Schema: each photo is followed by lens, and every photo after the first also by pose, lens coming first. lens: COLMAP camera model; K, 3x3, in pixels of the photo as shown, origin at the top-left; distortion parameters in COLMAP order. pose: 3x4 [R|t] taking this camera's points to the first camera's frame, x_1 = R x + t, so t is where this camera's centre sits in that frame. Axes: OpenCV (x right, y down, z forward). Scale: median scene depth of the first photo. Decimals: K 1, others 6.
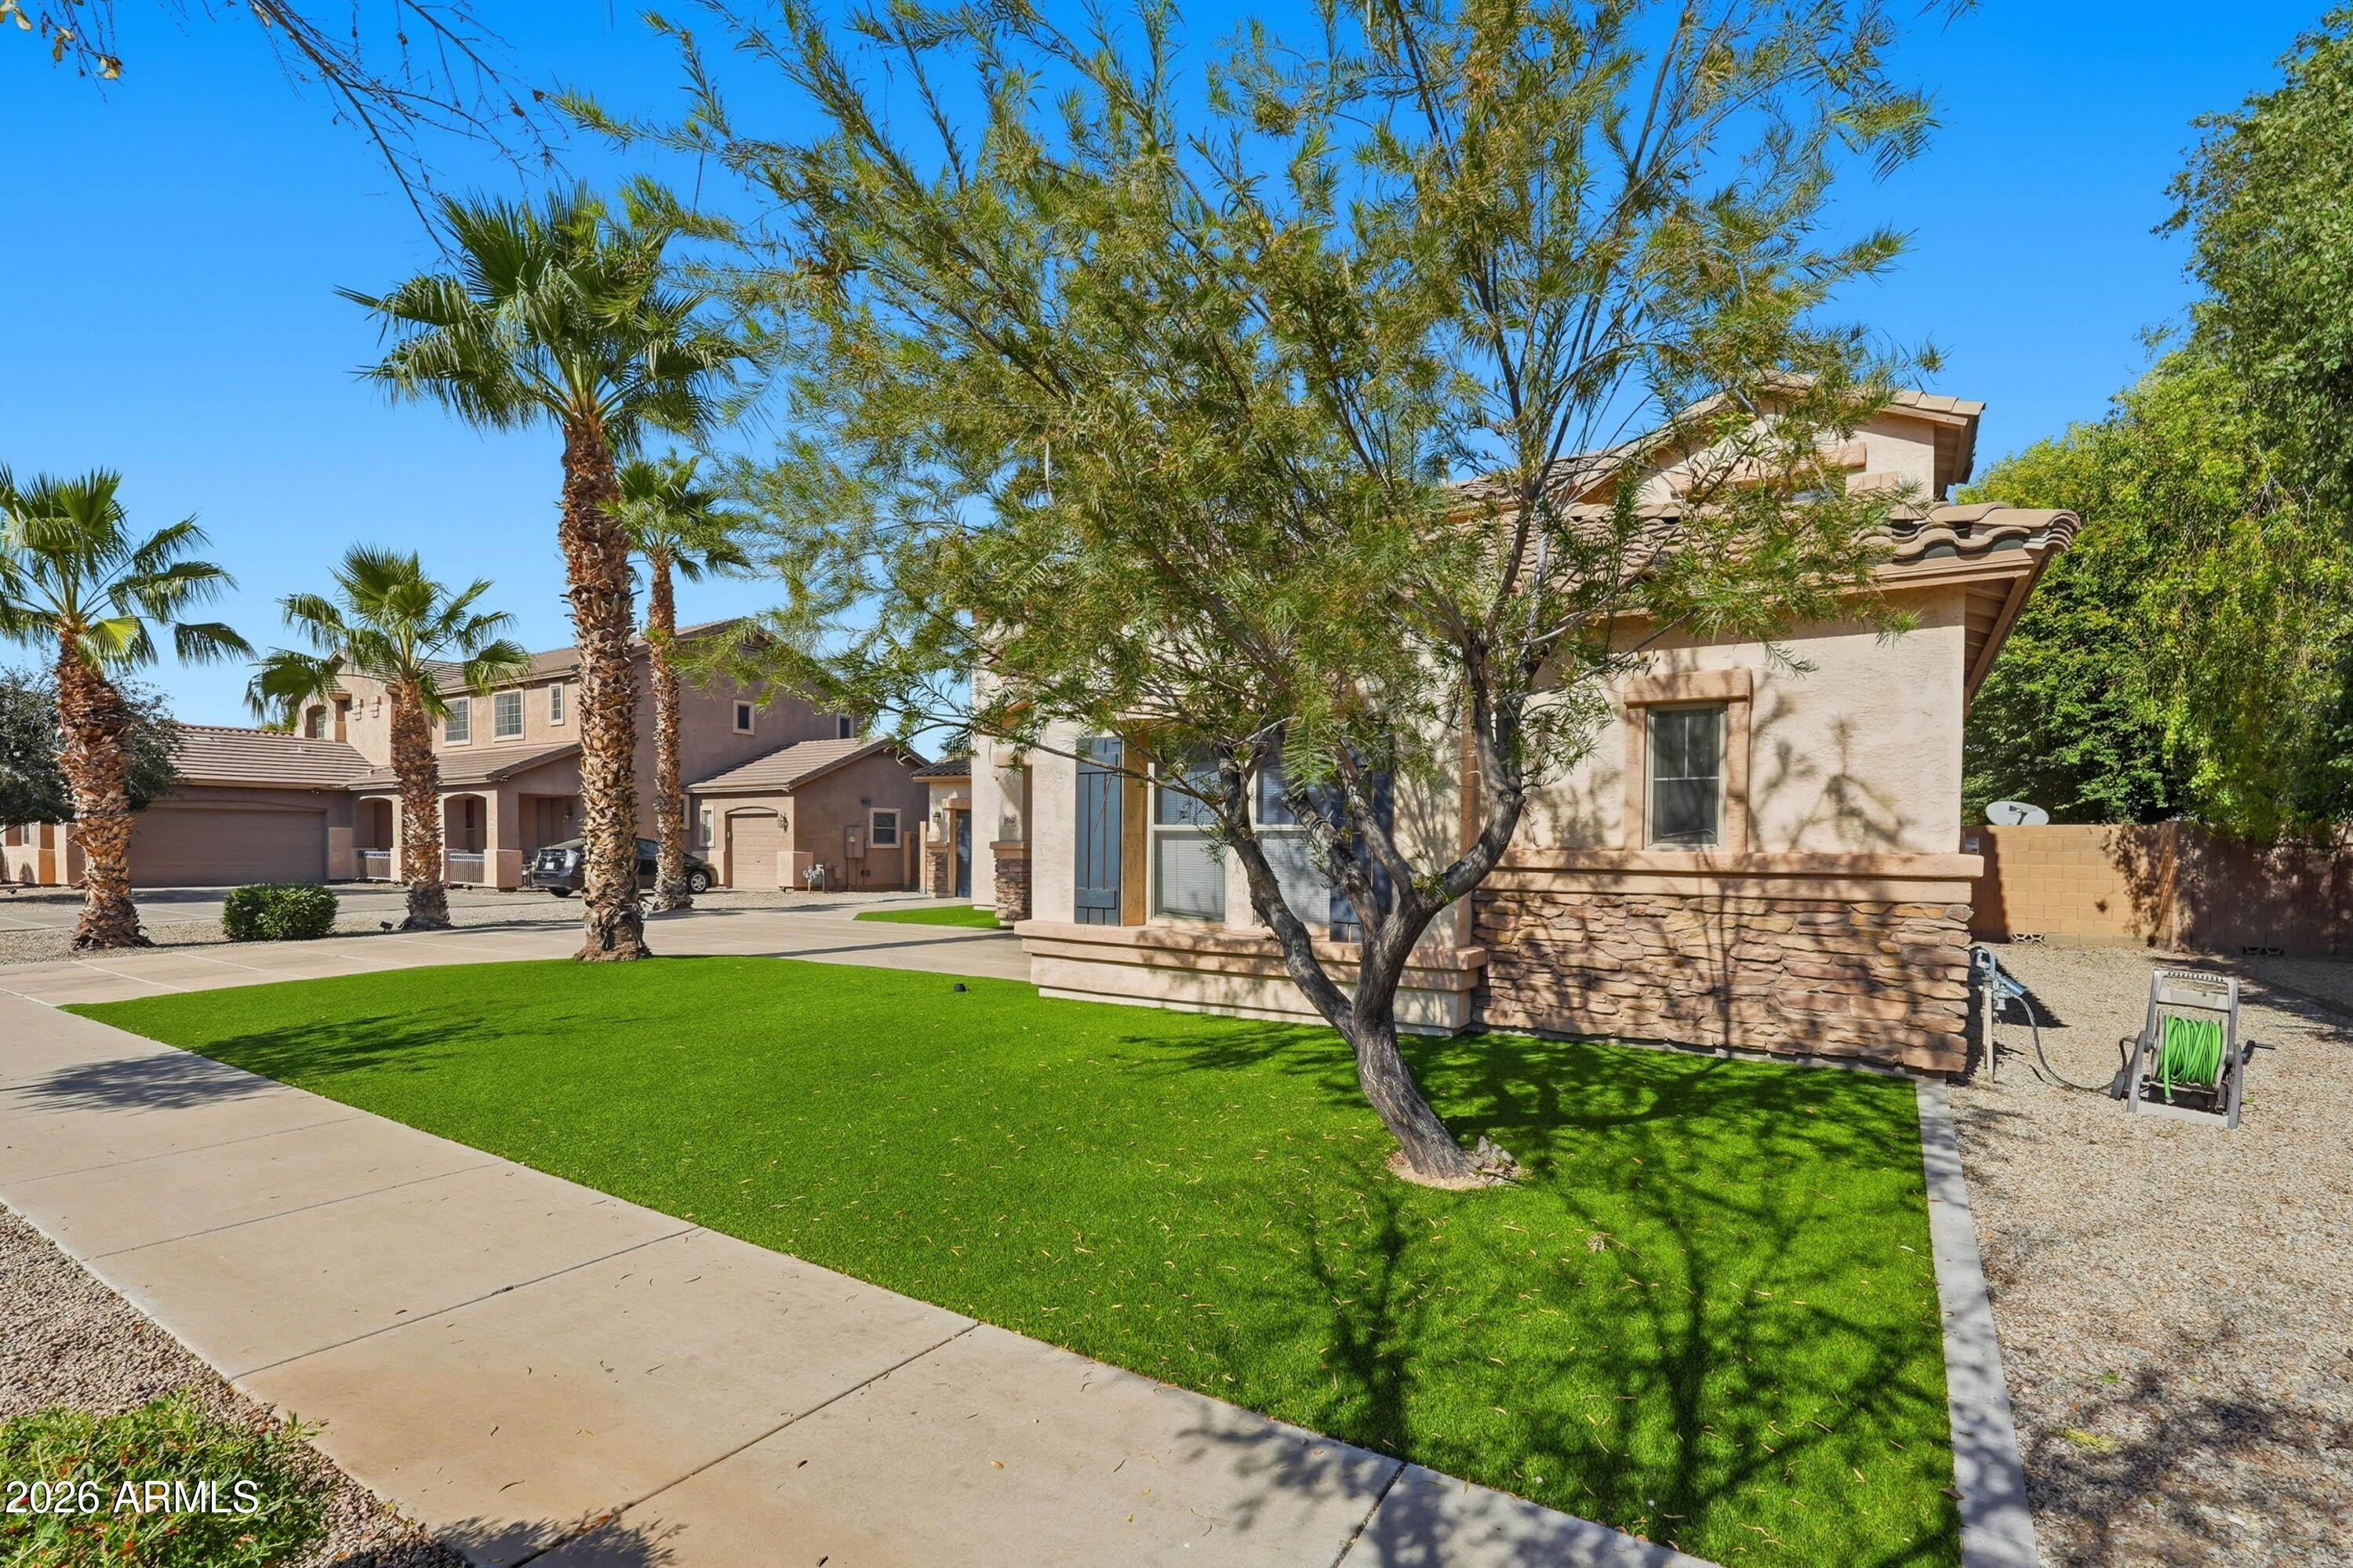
lens RADIAL K [[1092.2, 0, 1150.3], [0, 1092.2, 860.8], [0, 0, 1]] dist [0.001838, 0.000294]
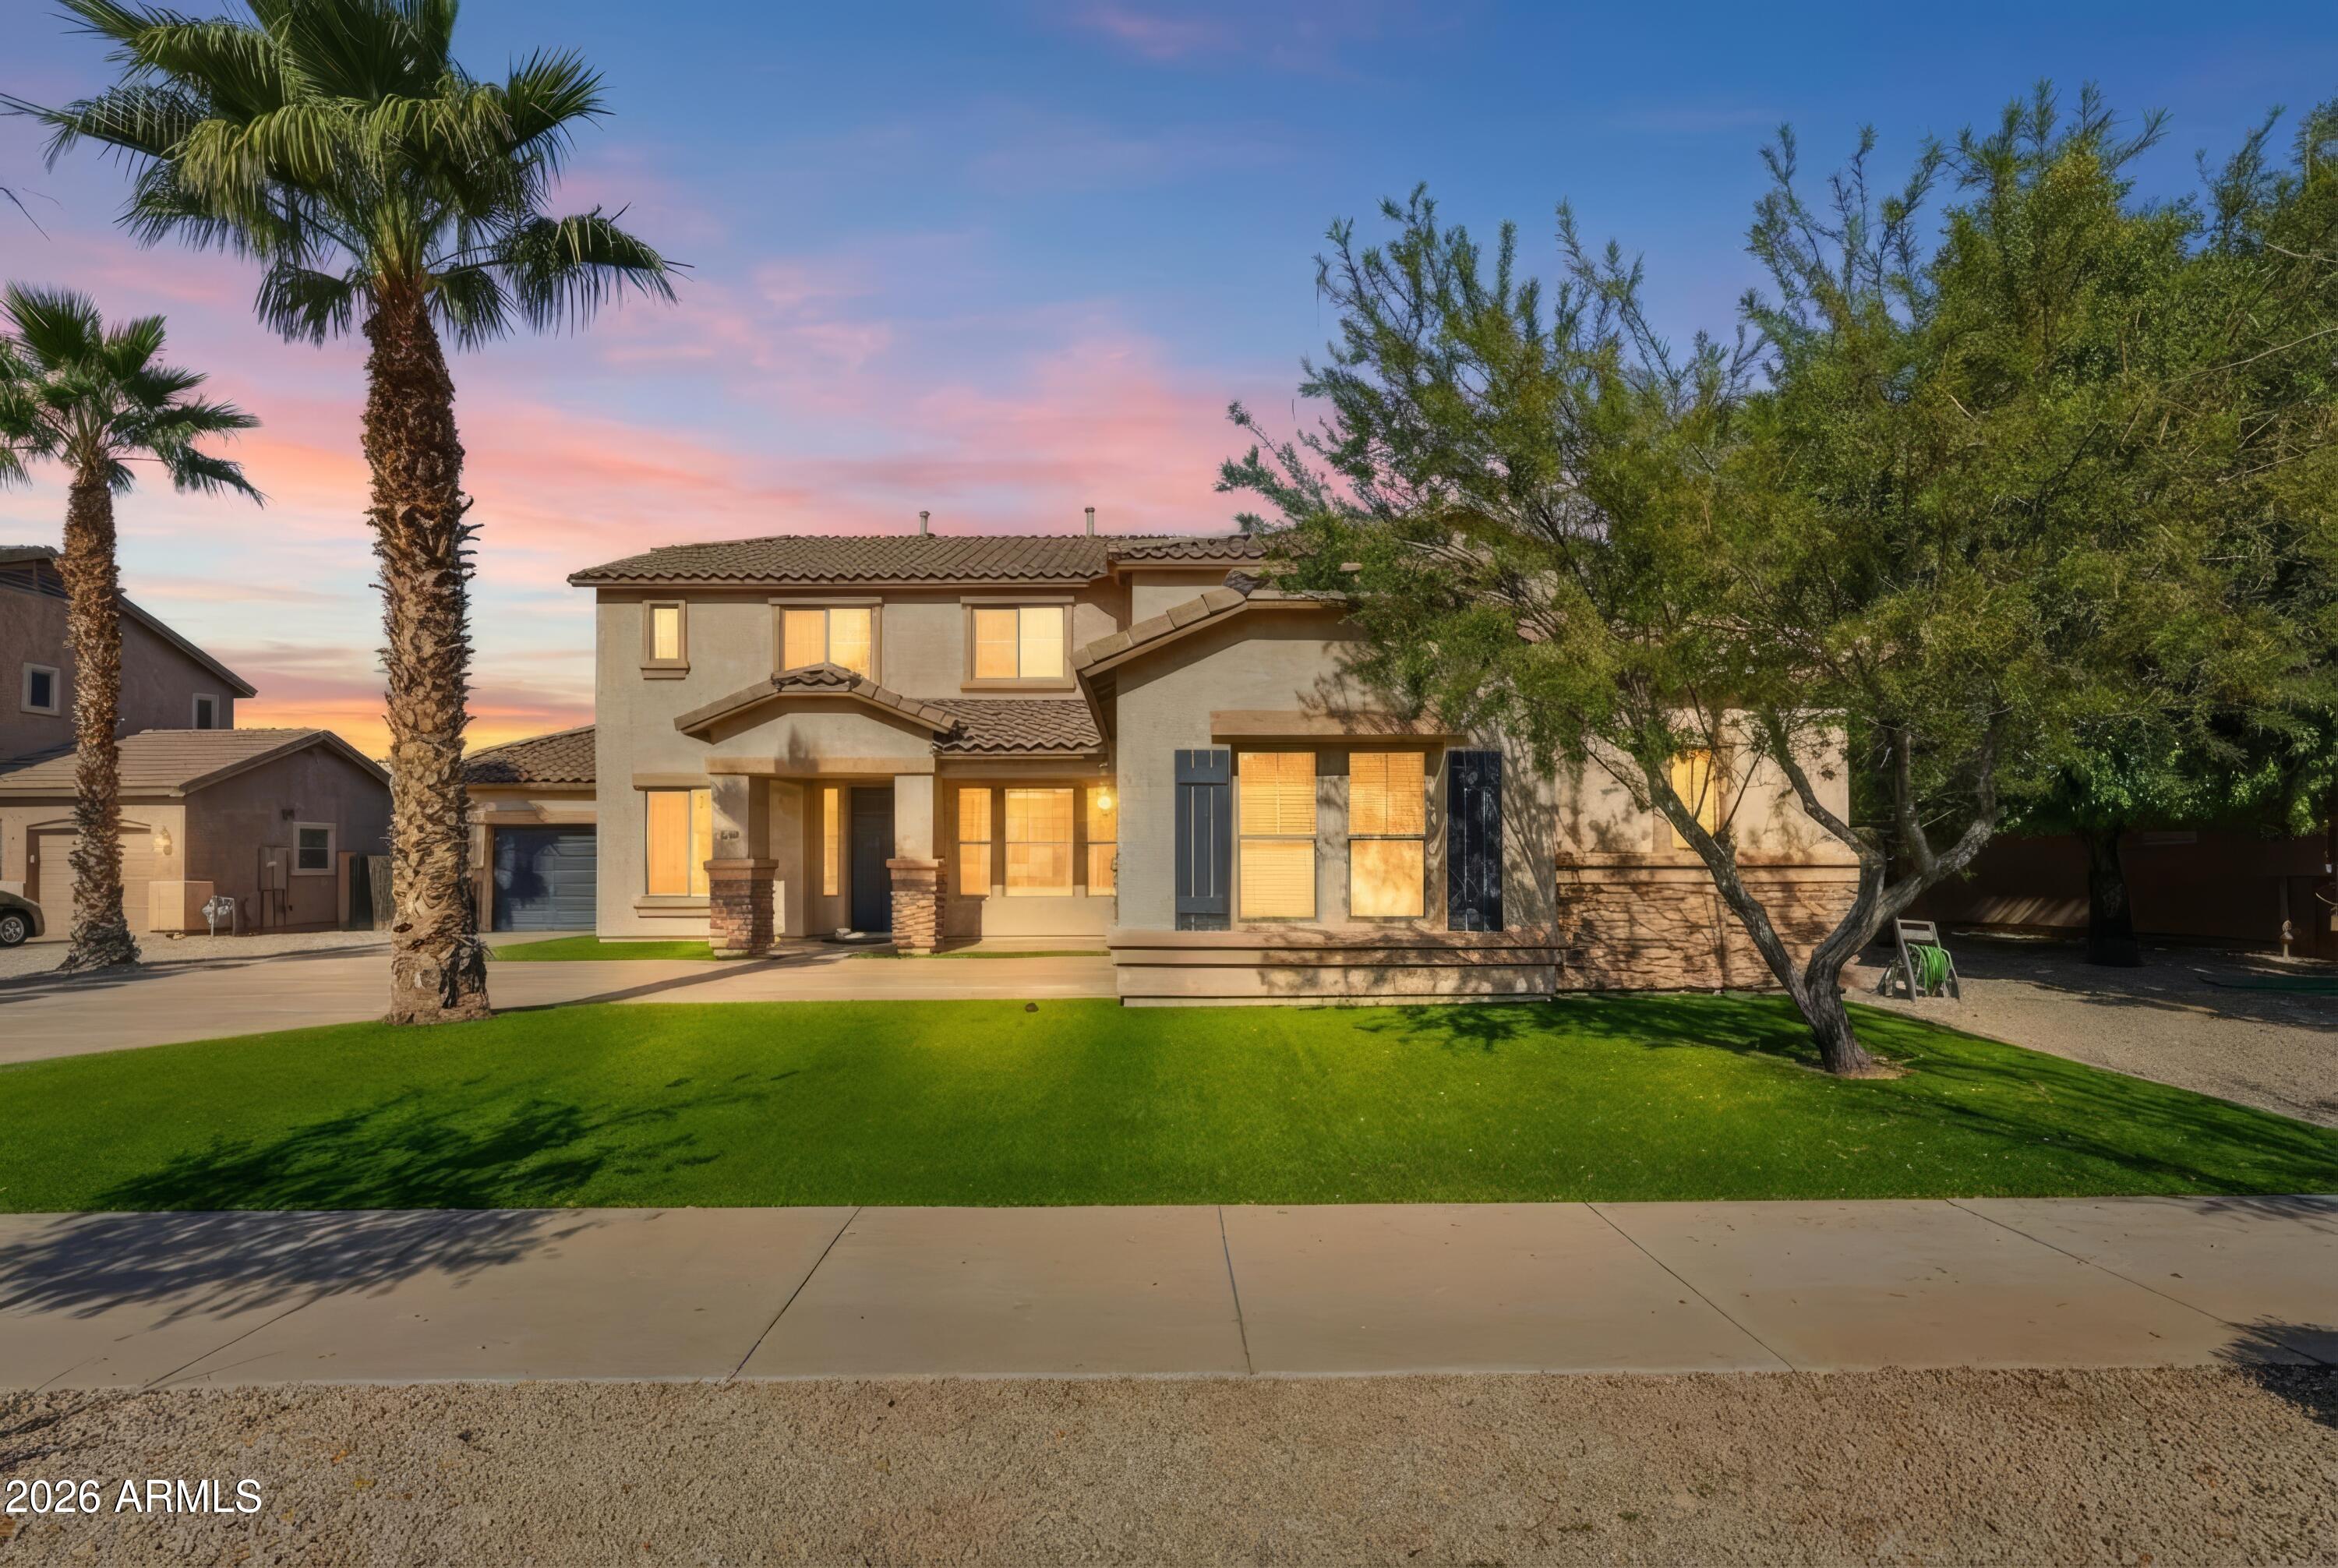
lens RADIAL K [[1085.2, 0, 1143.0], [0, 1085.2, 860.4], [0, 0, 1]] dist [0.001838, 0.000294]
pose [[0.828967, -0.009820, 0.559211, -0.518296], [0.021487, 0.999667, -0.014297, 0.004124], [-0.558884, 0.023868, 0.828902, 0.138177]]
